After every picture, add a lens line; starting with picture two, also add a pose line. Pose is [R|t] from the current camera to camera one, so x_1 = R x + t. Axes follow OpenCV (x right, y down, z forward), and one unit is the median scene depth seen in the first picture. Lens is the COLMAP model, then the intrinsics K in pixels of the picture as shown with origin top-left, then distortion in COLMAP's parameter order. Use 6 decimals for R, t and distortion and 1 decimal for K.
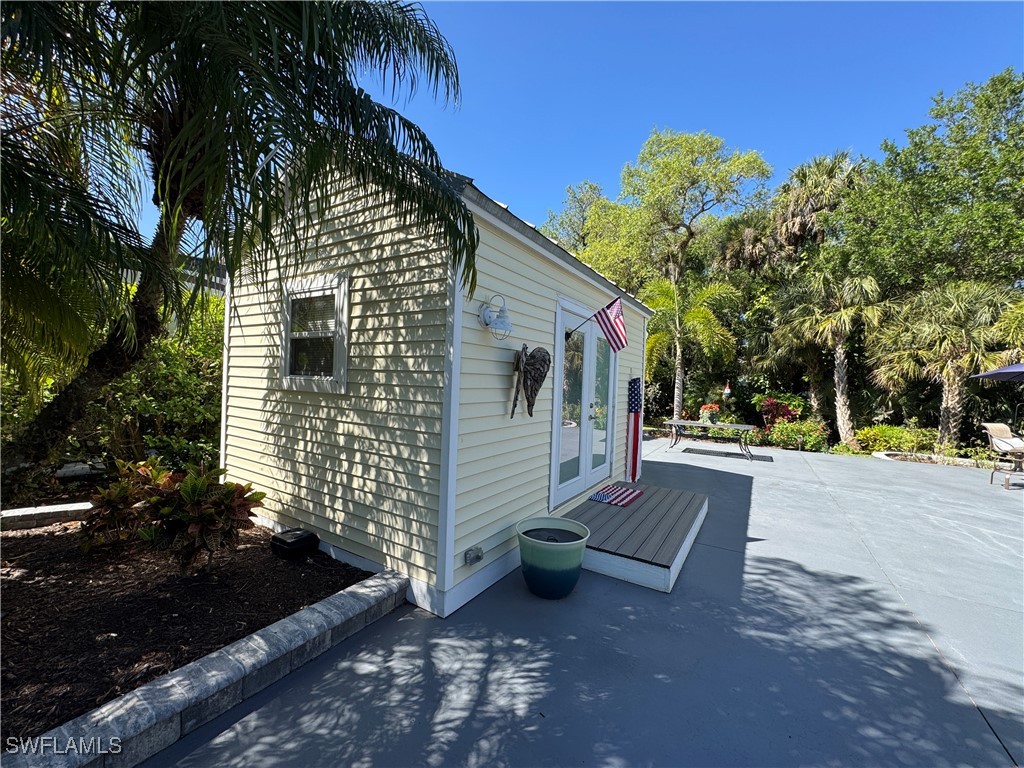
lens RADIAL K [[408.9, 0, 515.1], [0, 408.9, 386.7], [0, 0, 1]] dist [-0.002695, 0.000800]
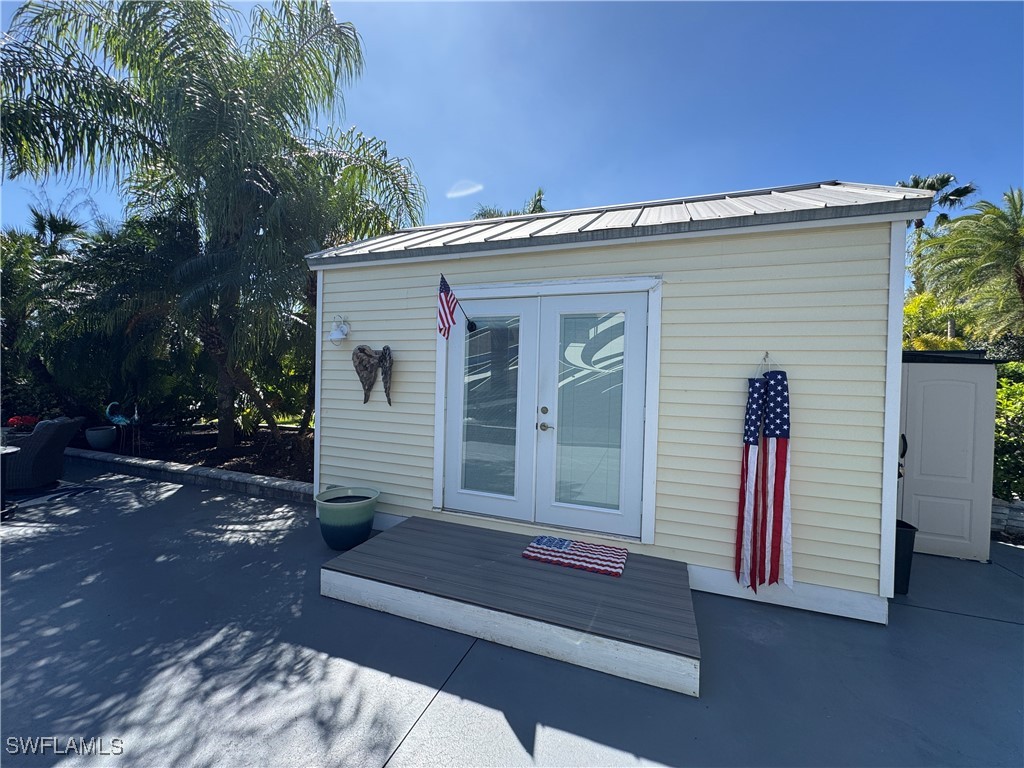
lens RADIAL K [[408.9, 0, 515.9], [0, 408.9, 380.8], [0, 0, 1]] dist [-0.002695, 0.000800]
pose [[0.196319, -0.031727, -0.980027, 1.620577], [-0.041026, 0.998335, -0.040538, 0.047763], [0.979682, 0.048165, 0.194690, 1.446326]]
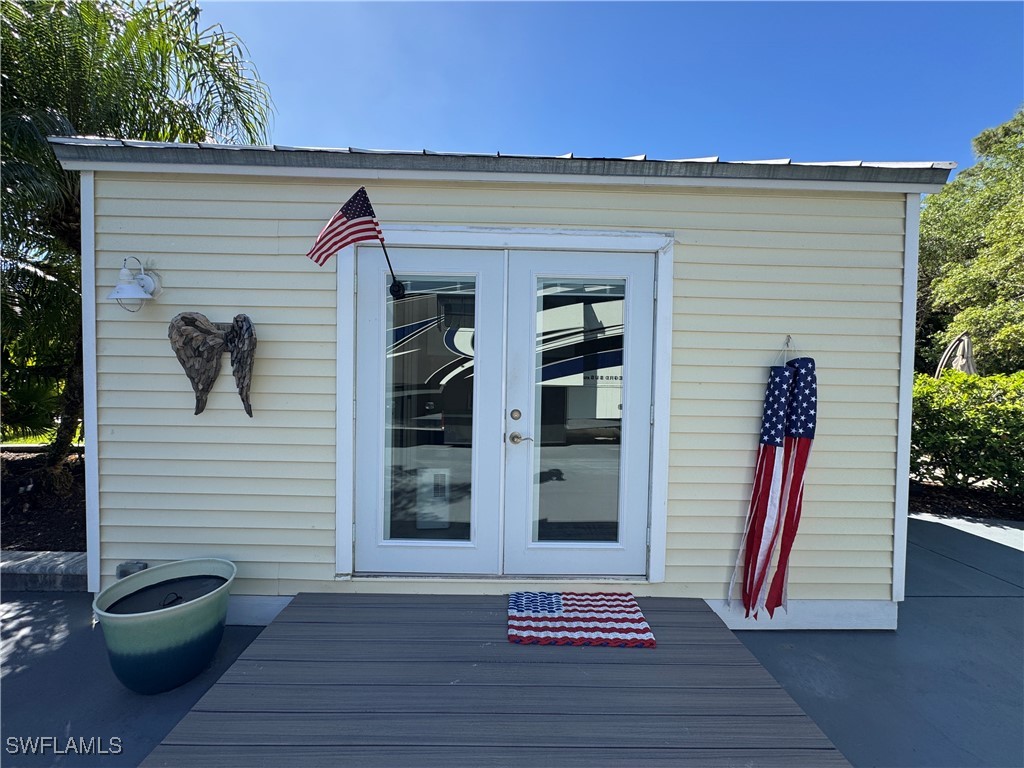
lens RADIAL K [[408.9, 0, 515.2], [0, 408.9, 383.0], [0, 0, 1]] dist [-0.002695, 0.000800]
pose [[0.531013, -0.010146, -0.847303, 1.119255], [-0.016117, 0.999626, -0.022070, 0.034571], [0.847210, 0.025376, 0.530652, 1.305317]]
